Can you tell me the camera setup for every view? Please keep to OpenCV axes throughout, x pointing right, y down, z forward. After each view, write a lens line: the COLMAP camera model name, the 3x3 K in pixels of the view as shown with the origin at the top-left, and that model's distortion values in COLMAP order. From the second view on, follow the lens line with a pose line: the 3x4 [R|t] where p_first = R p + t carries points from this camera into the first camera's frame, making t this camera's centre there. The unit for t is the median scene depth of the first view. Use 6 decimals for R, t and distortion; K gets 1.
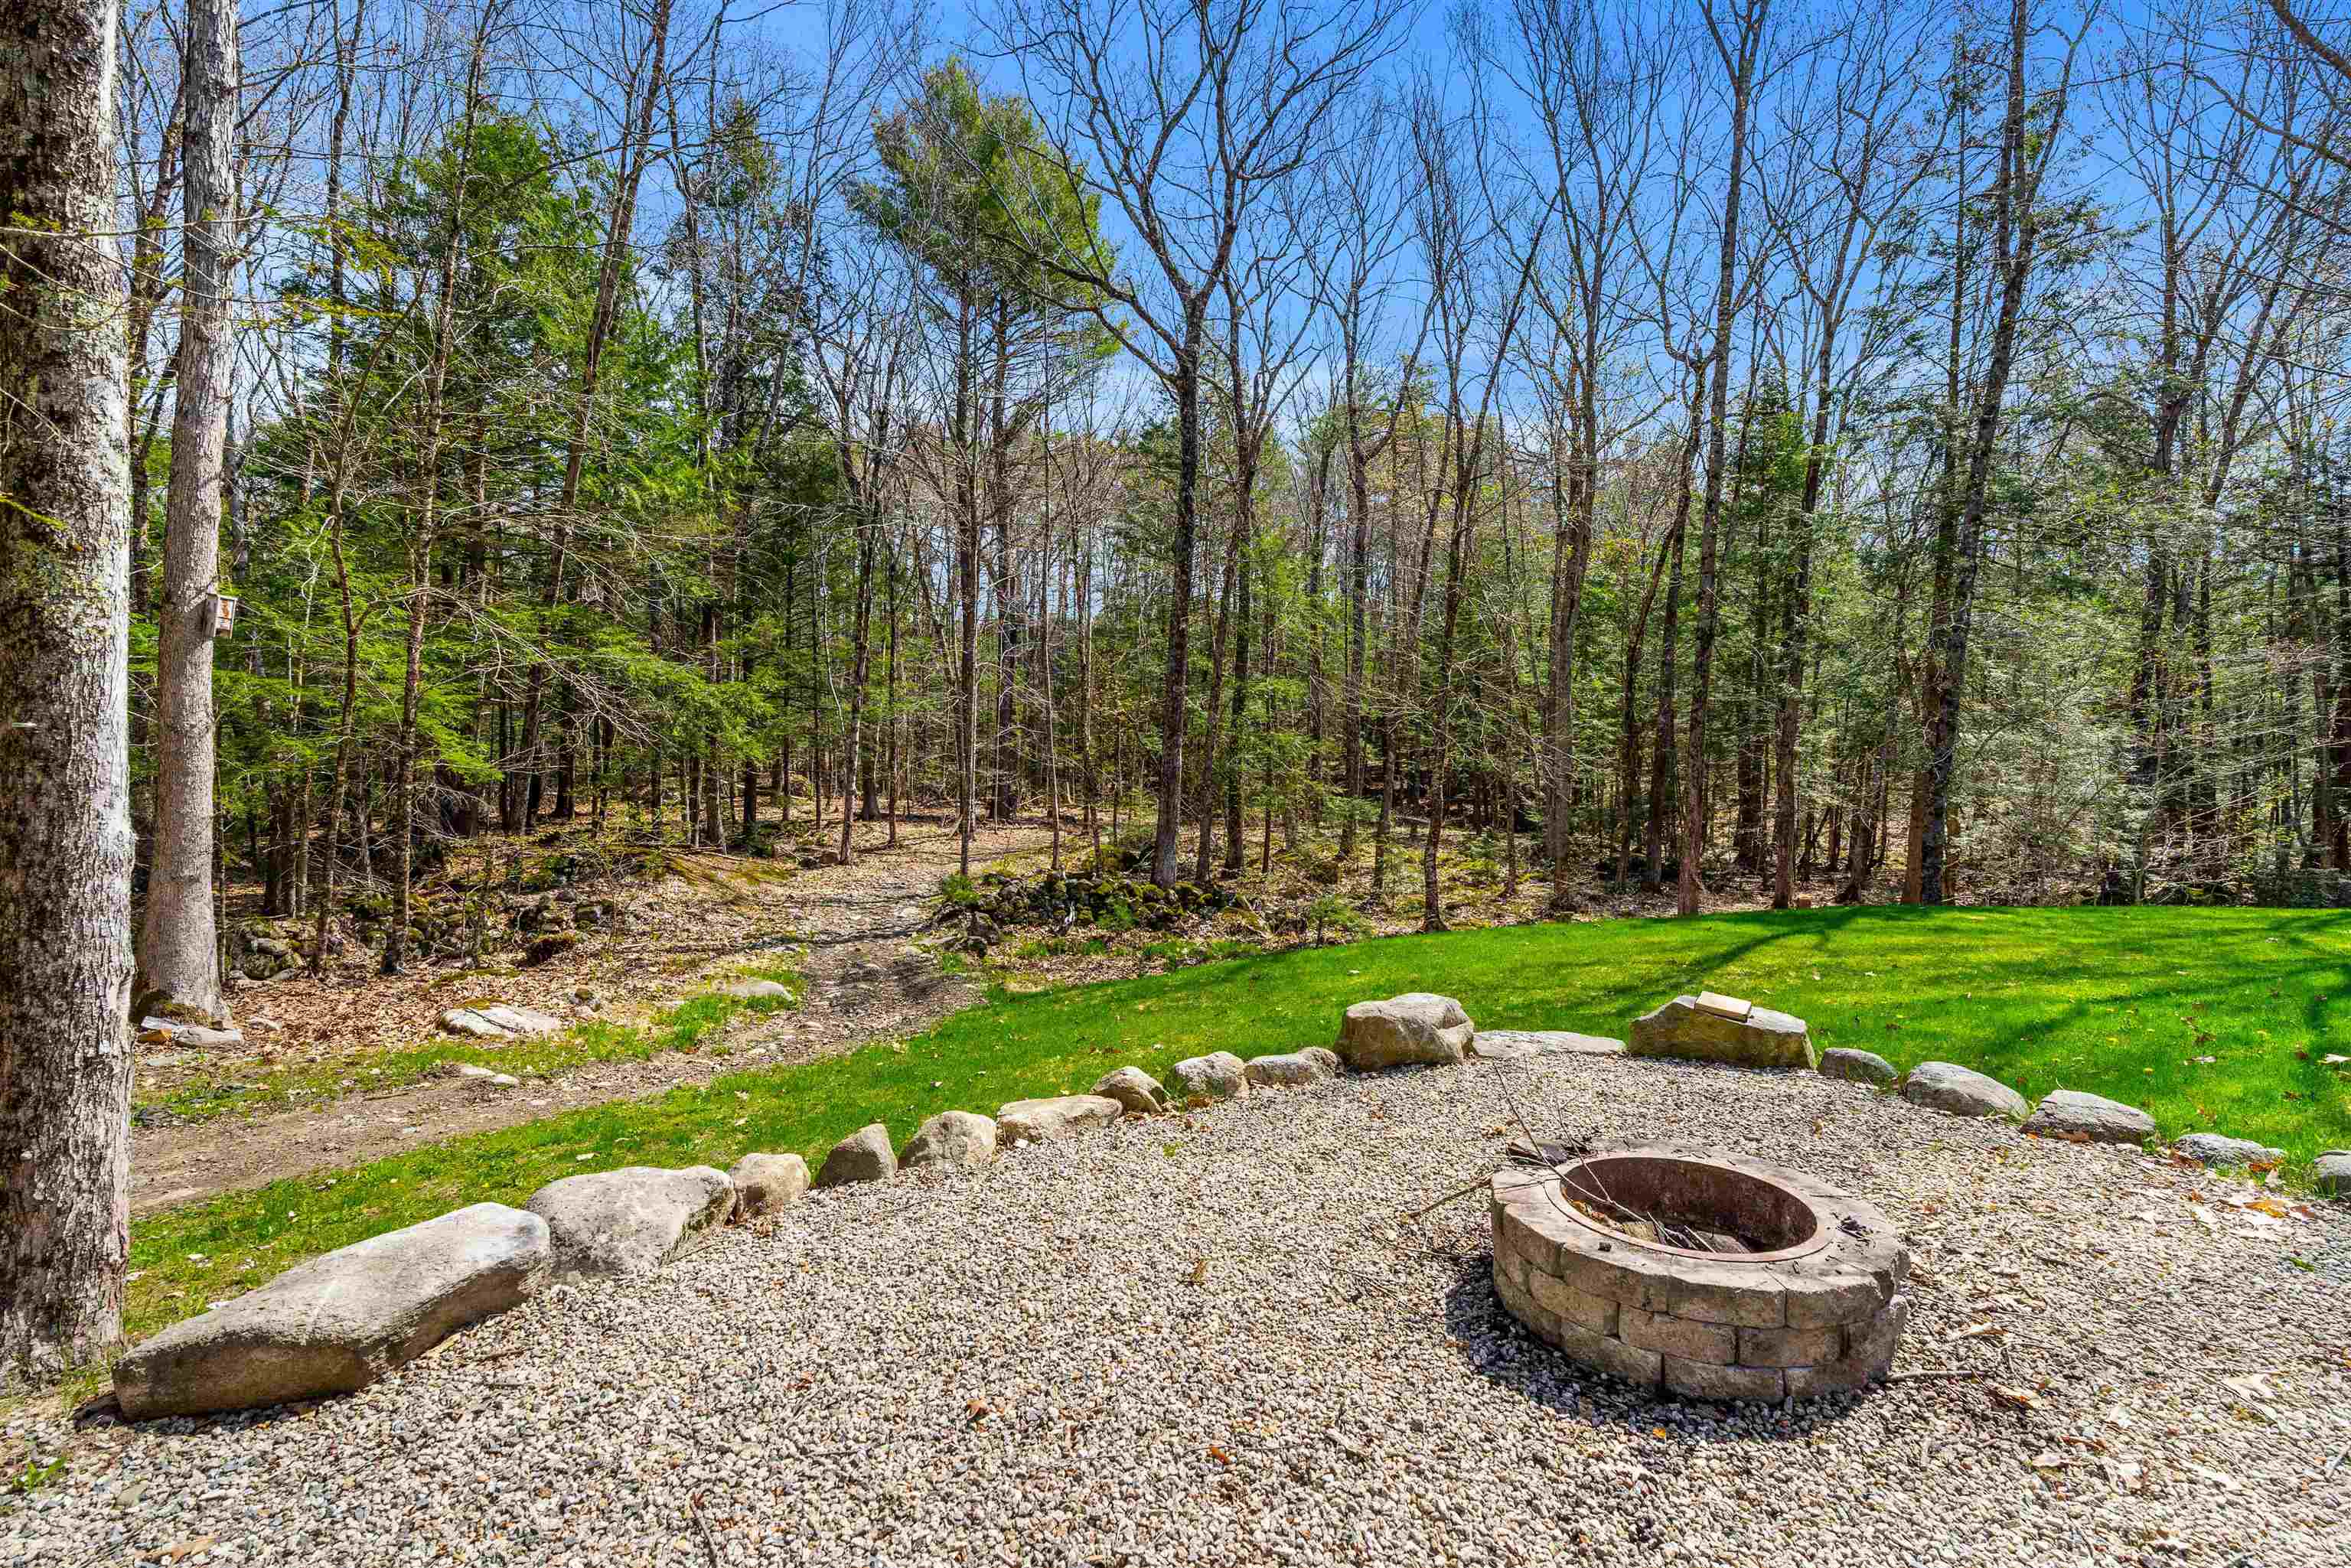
lens RADIAL K [[1070.1, 0, 1175.5], [0, 1070.1, 784.0], [0, 0, 1]] dist [-0.002744, 0.000580]
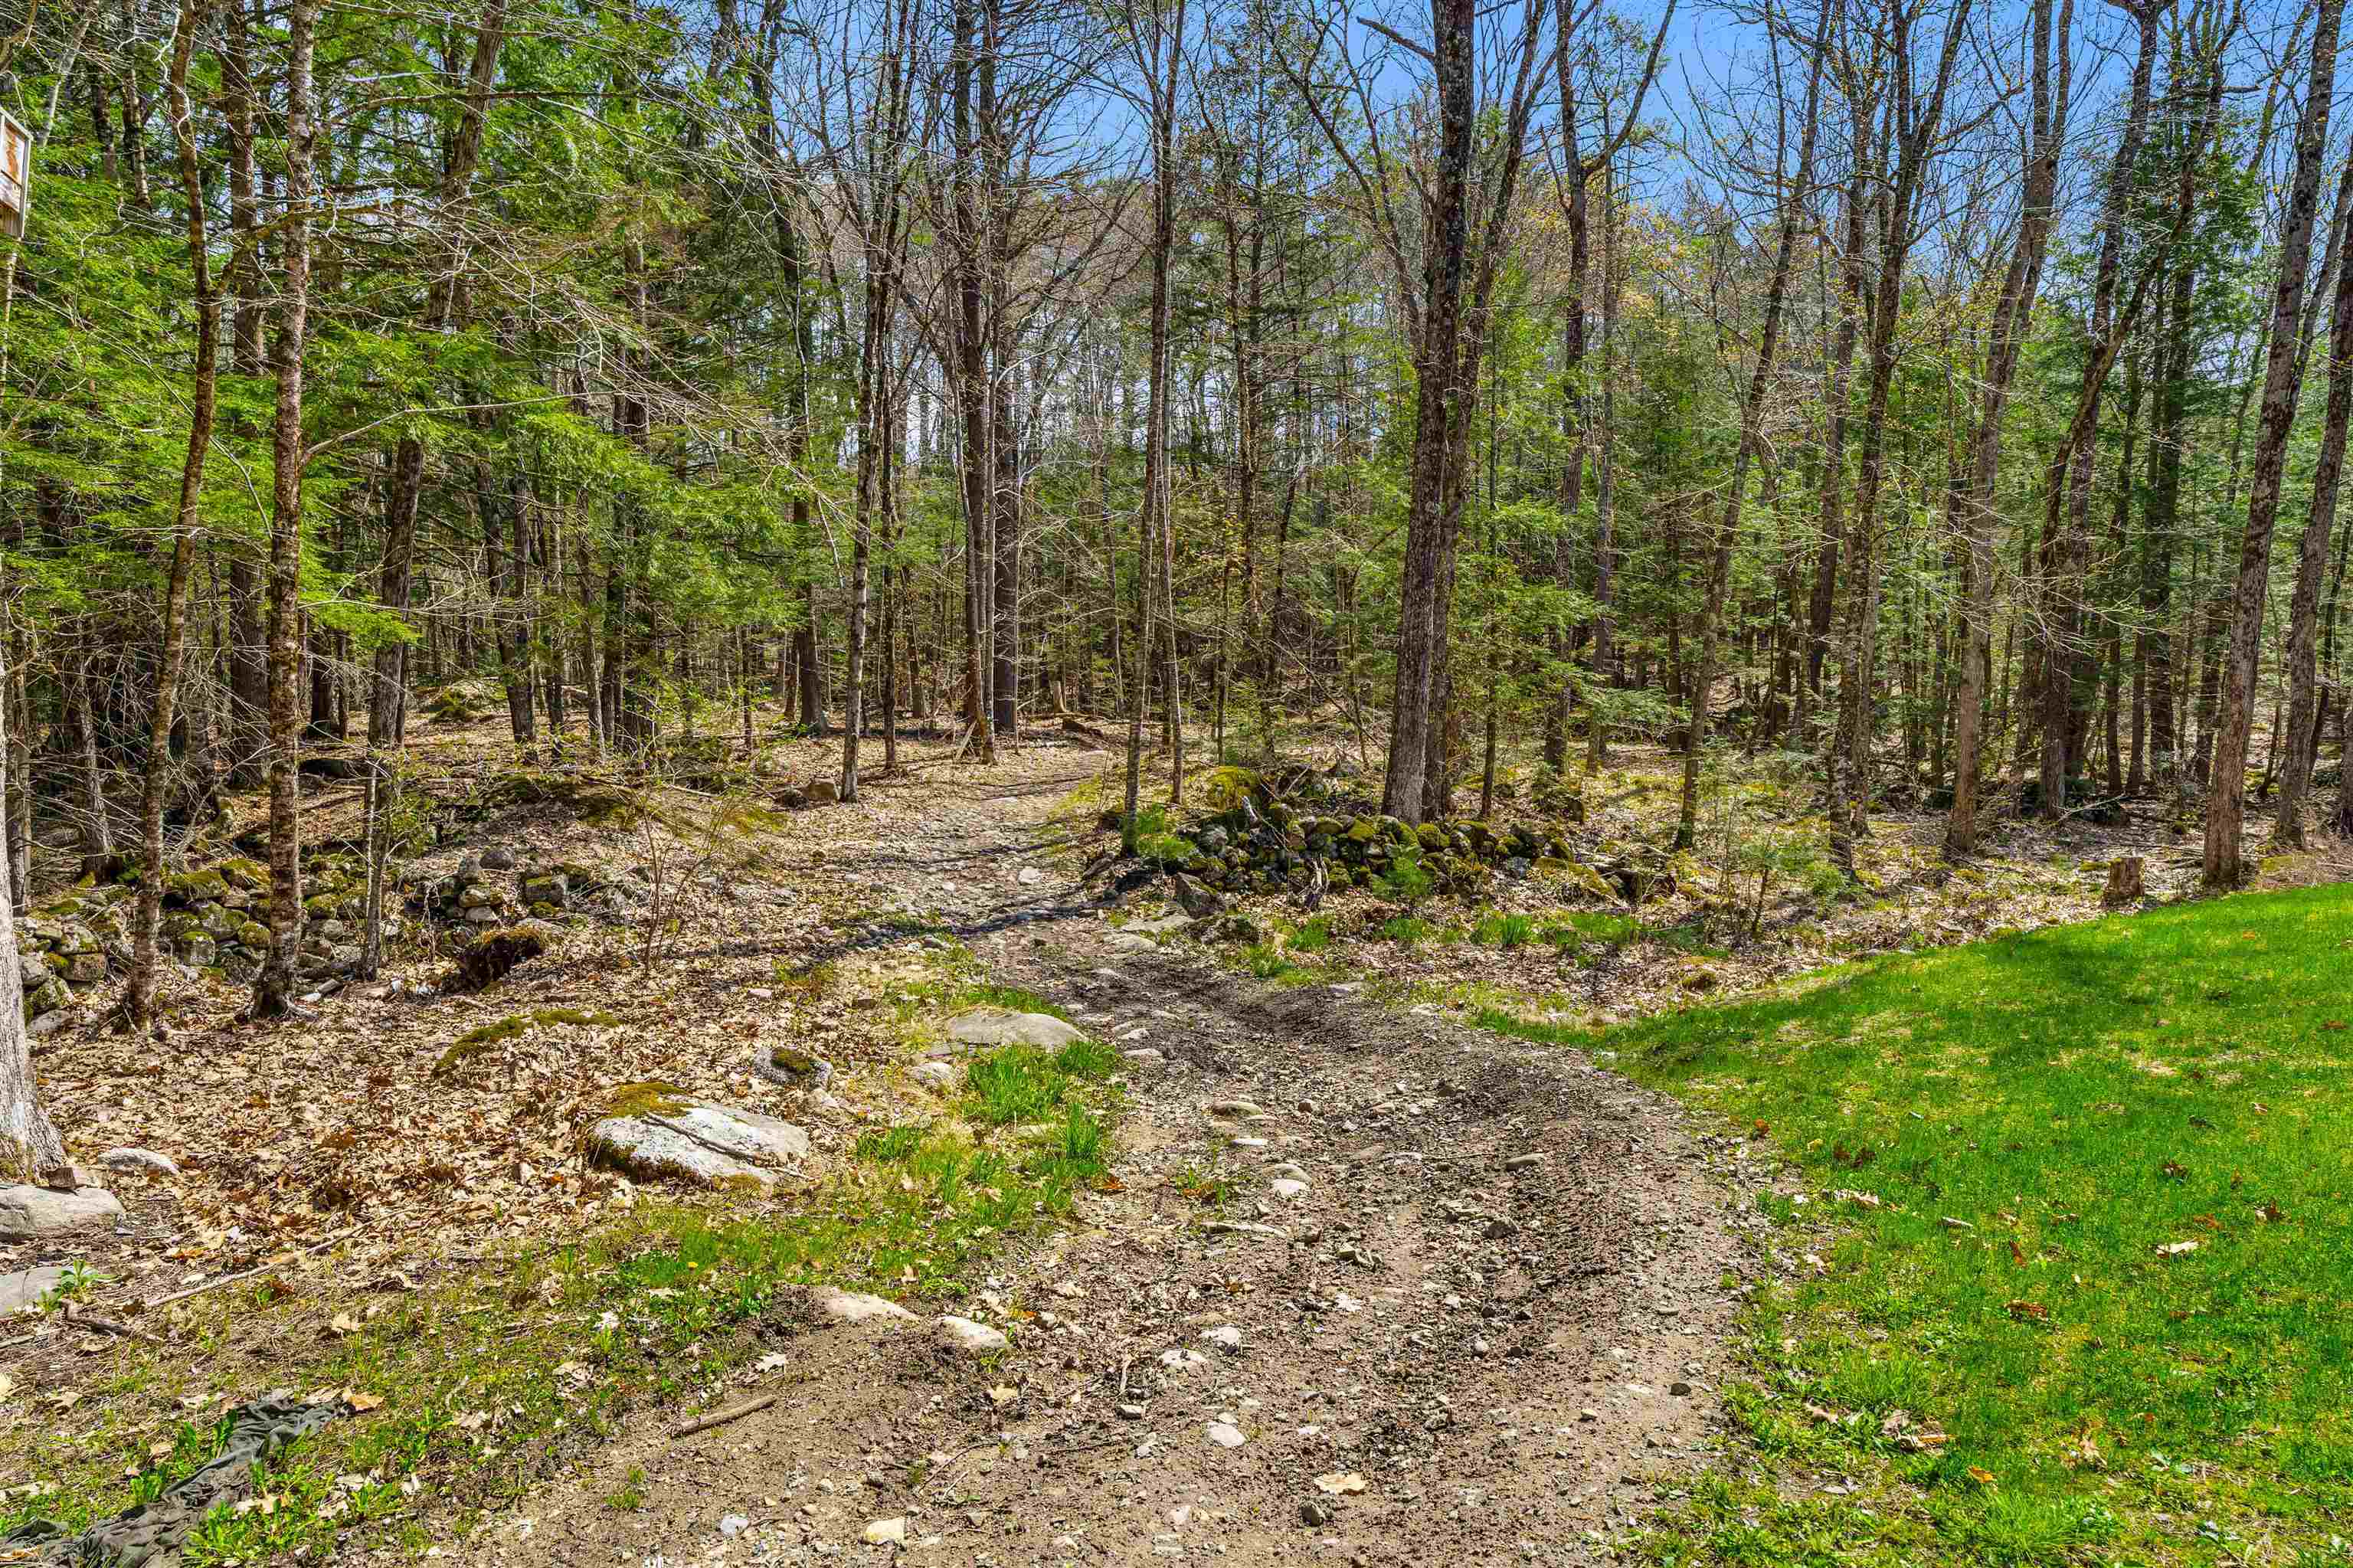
lens RADIAL K [[1446.1, 0, 1176.5], [0, 1446.1, 784.0], [0, 0, 1]] dist [-0.000042, -0.000365]
pose [[0.997627, -0.014608, 0.067286, -0.271000], [0.010447, 0.998034, 0.061793, 0.023106], [-0.068056, -0.060944, 0.995818, 0.227959]]
